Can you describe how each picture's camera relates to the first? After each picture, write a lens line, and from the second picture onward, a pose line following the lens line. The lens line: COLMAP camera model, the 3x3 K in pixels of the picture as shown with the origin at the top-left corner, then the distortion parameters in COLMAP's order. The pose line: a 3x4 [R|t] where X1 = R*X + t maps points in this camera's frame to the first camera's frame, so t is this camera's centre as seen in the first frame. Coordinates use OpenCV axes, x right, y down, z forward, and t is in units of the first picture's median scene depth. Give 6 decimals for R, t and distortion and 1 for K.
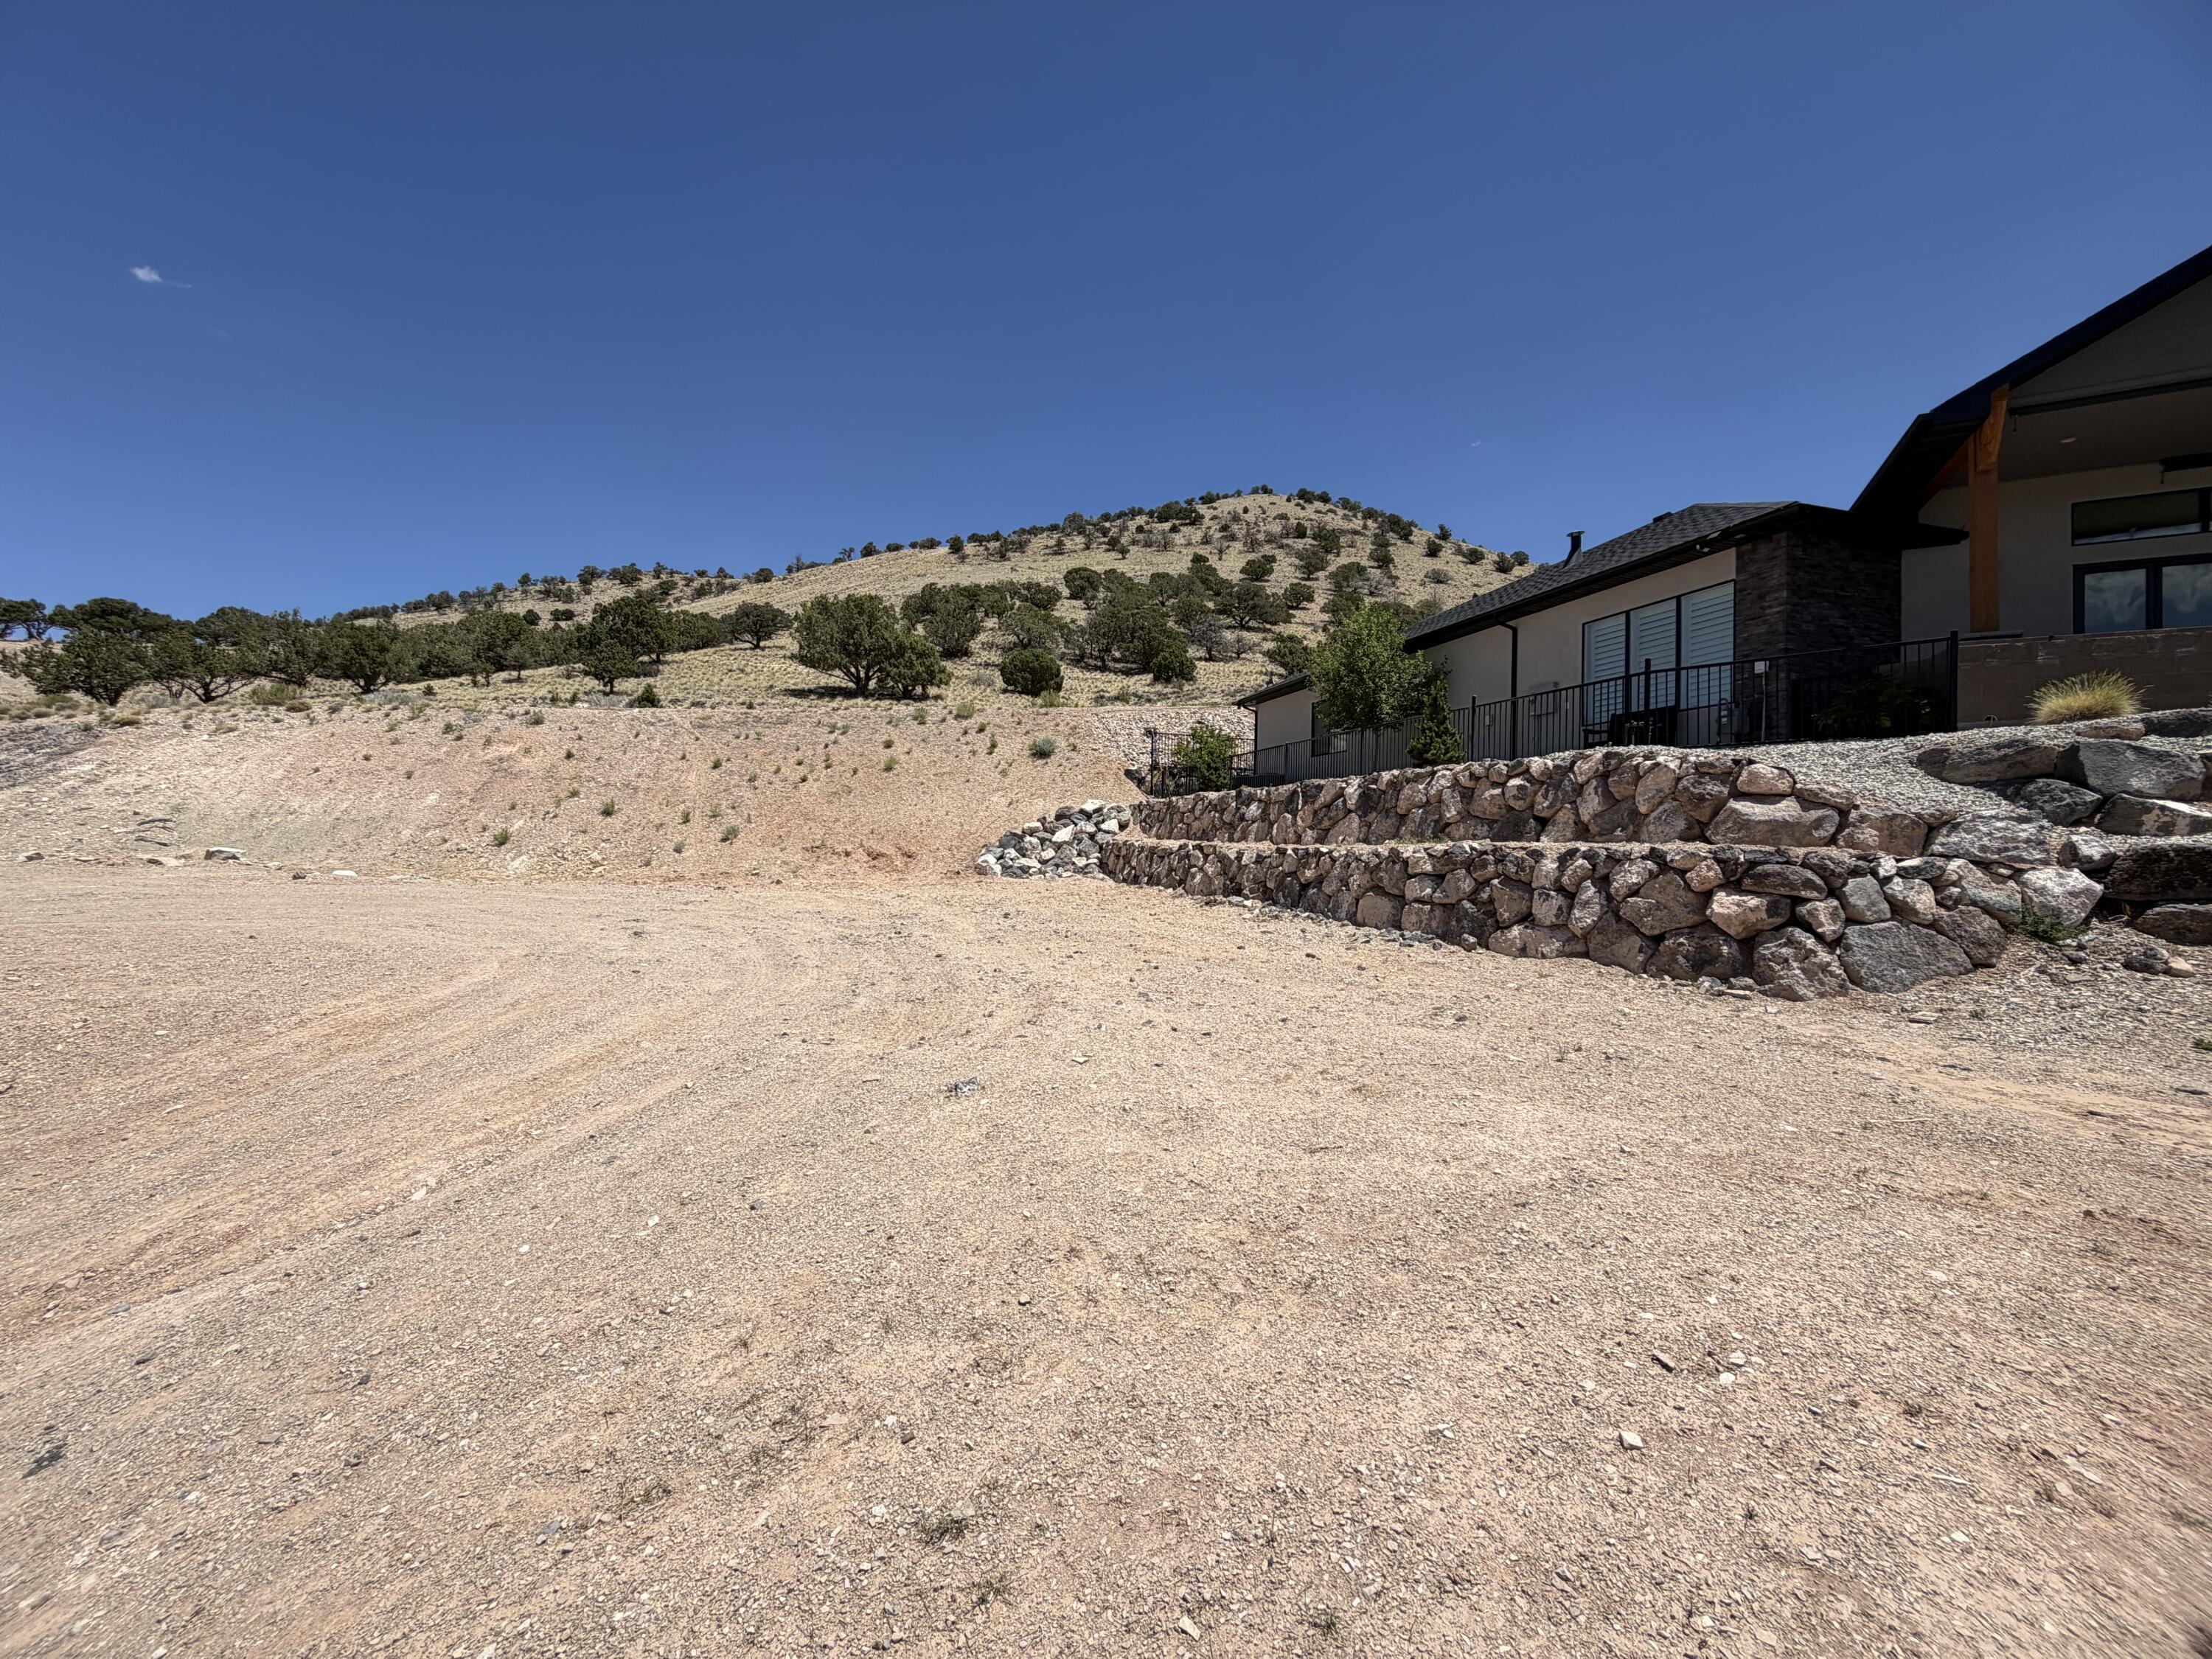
lens RADIAL K [[882.8, 0, 1100.6], [0, 882.8, 828.7], [0, 0, 1]] dist [0.001005, -0.000010]
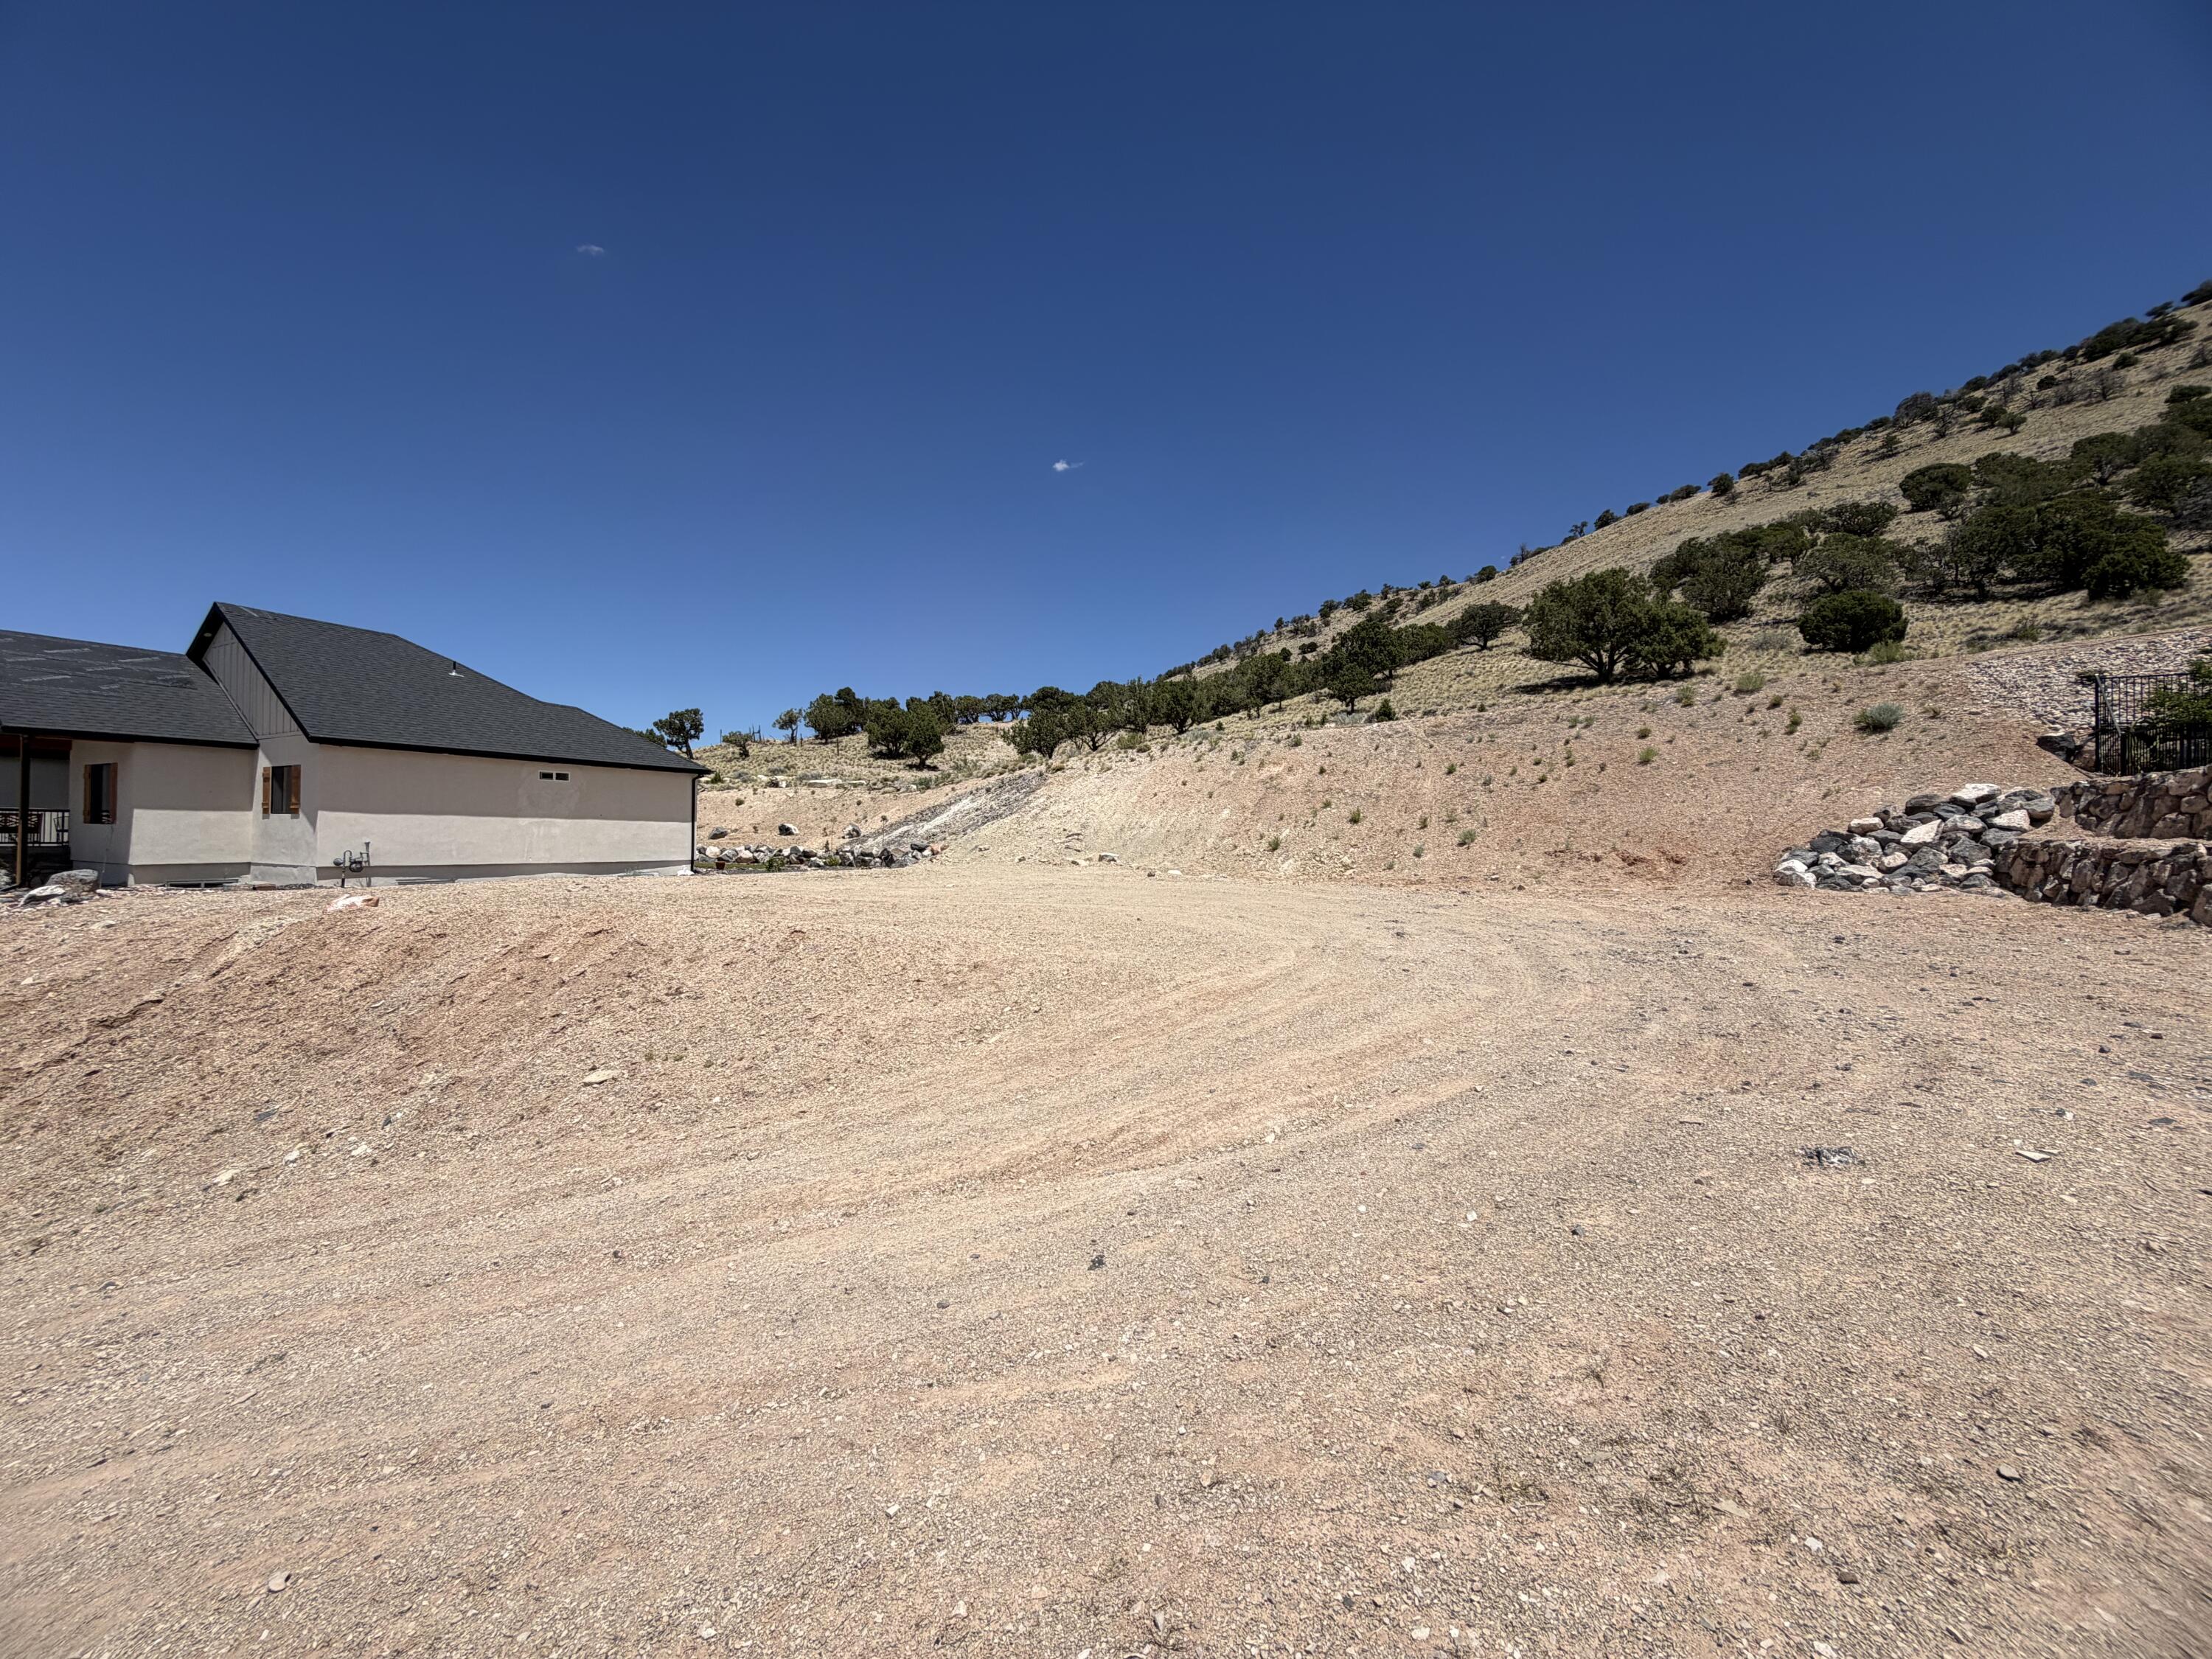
lens RADIAL K [[882.8, 0, 1100.6], [0, 882.8, 828.7], [0, 0, 1]] dist [0.001005, -0.000010]
pose [[0.709871, -0.020906, -0.704021, -0.009100], [0.018054, 0.999771, -0.011485, -0.001255], [0.704100, -0.004558, 0.710086, -0.006091]]
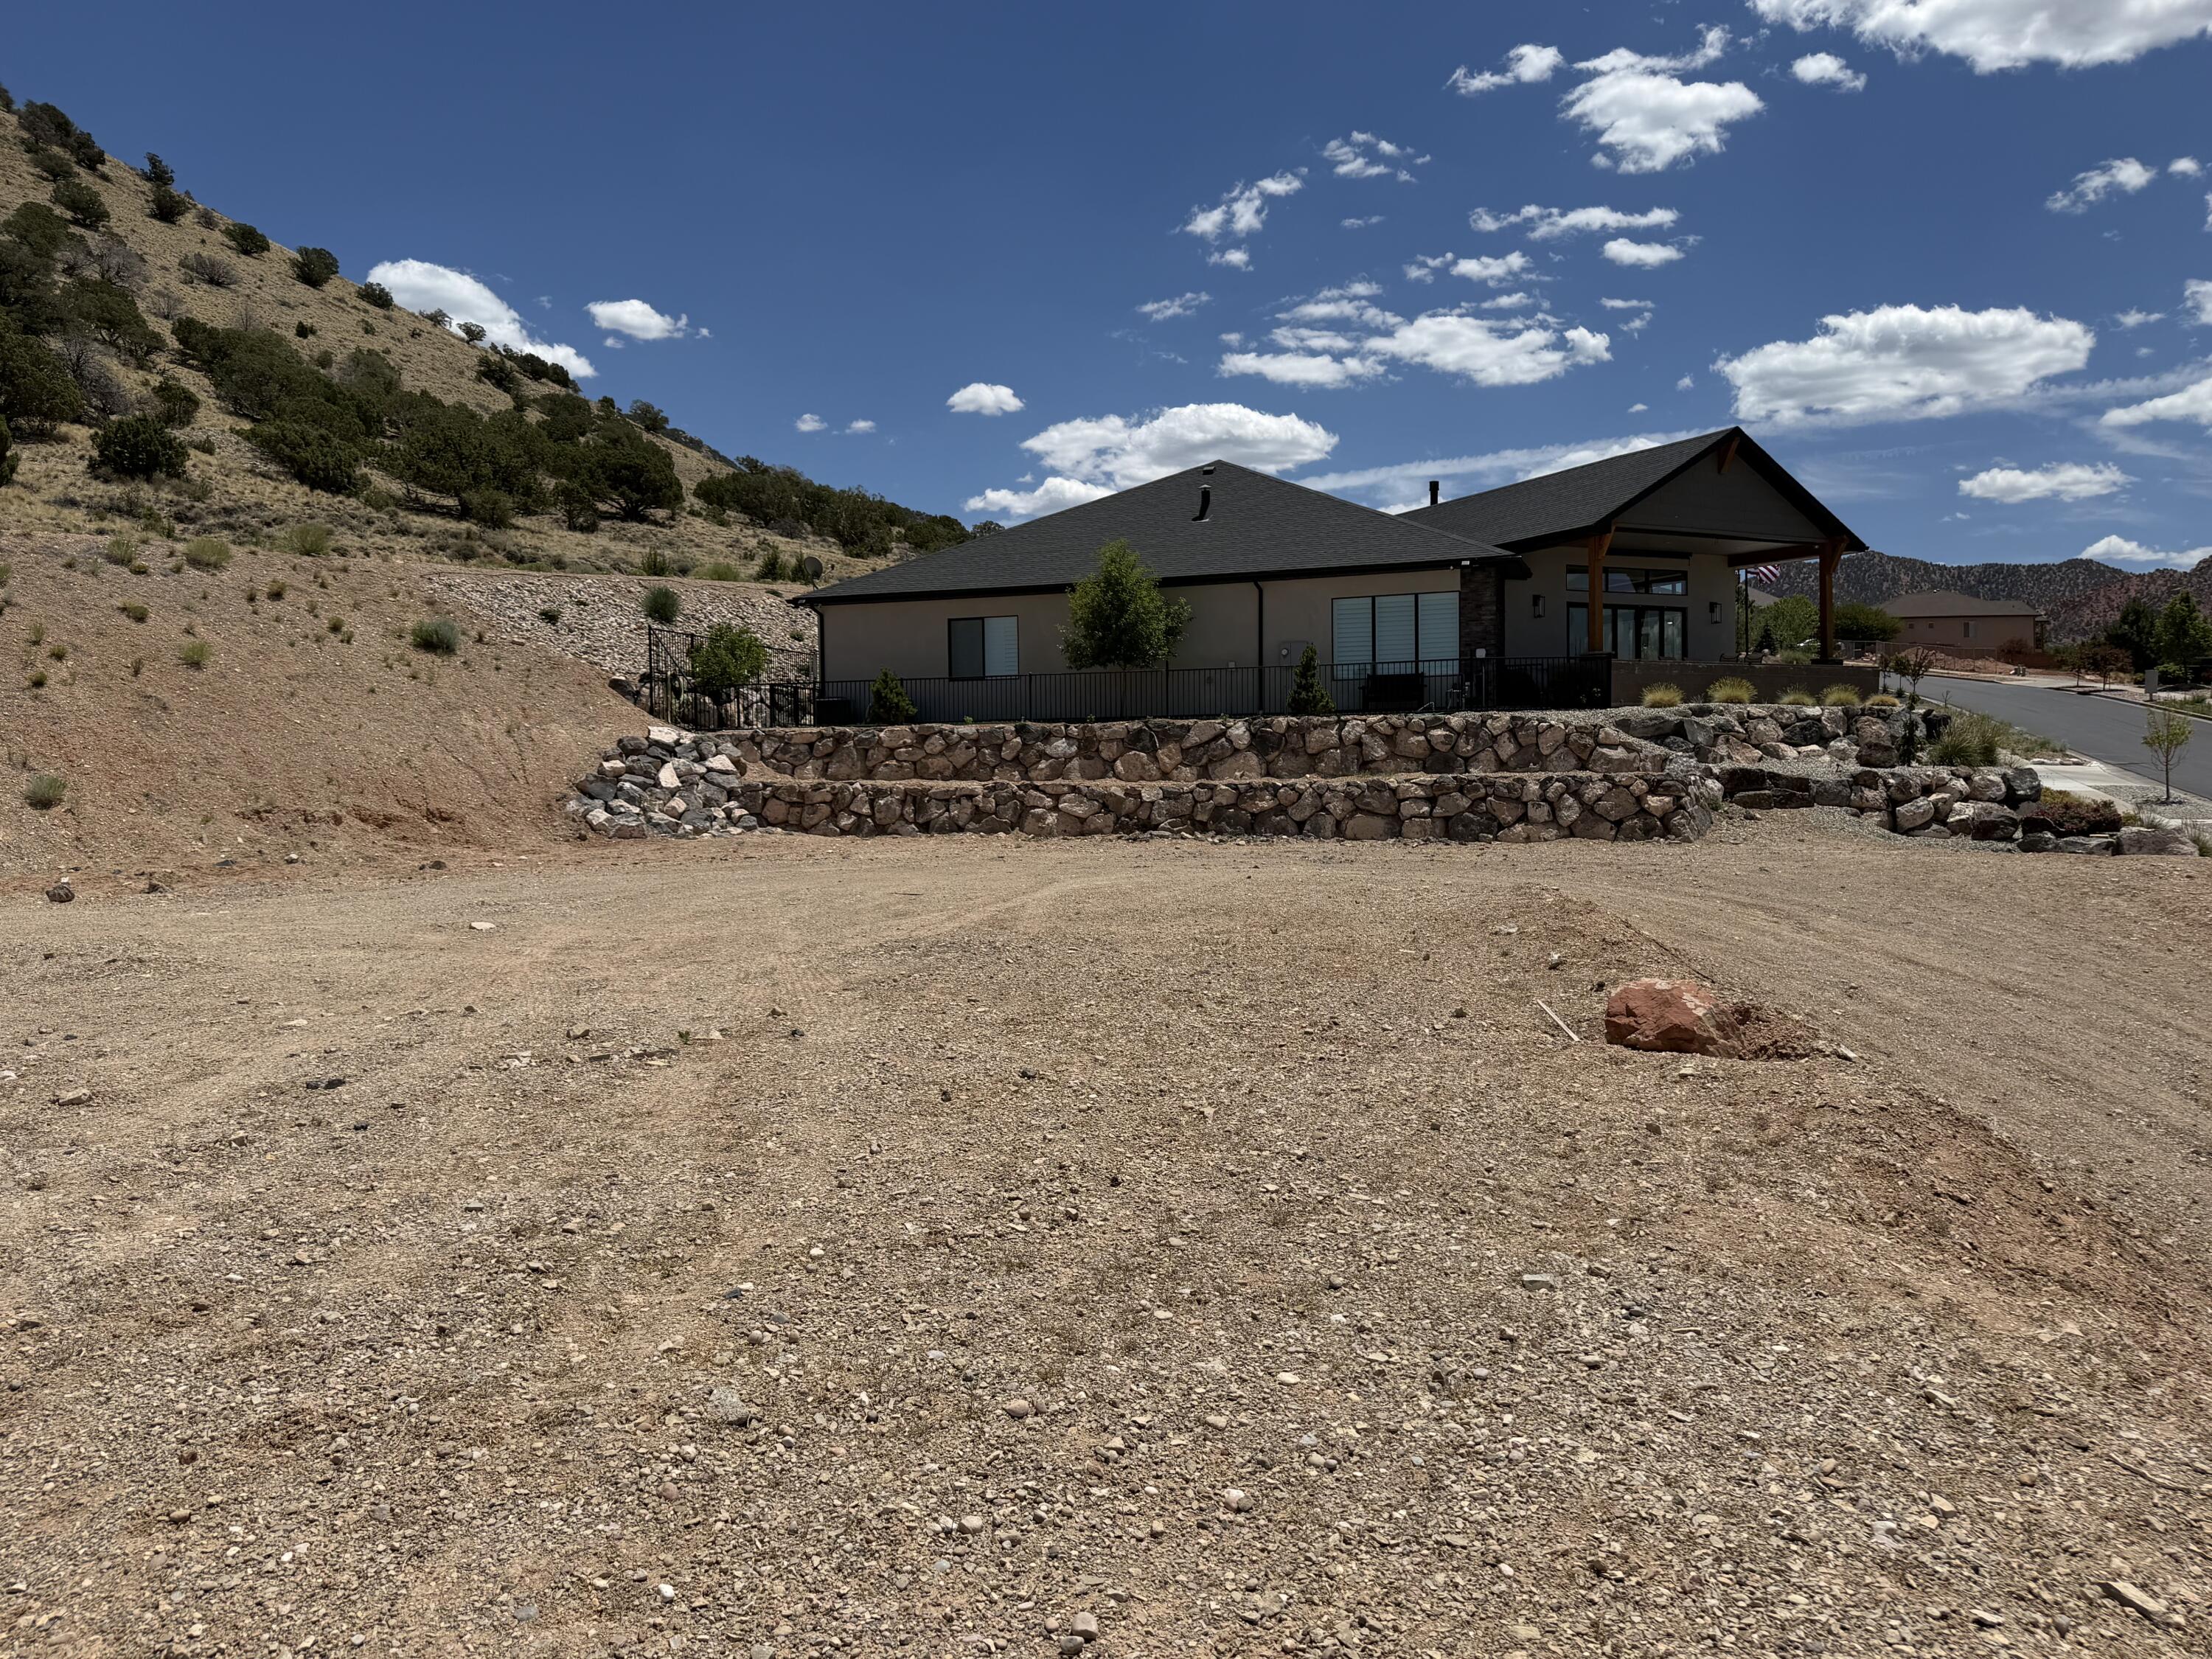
lens RADIAL K [[1596.5, 0, 1058.4], [0, 1596.5, 843.2], [0, 0, 1]] dist [0.037335, -0.061752]
pose [[0.605208, -0.061111, 0.793719, -0.893351], [0.011919, 0.997633, 0.067723, -0.024900], [-0.795979, -0.031526, 0.604503, -0.044224]]
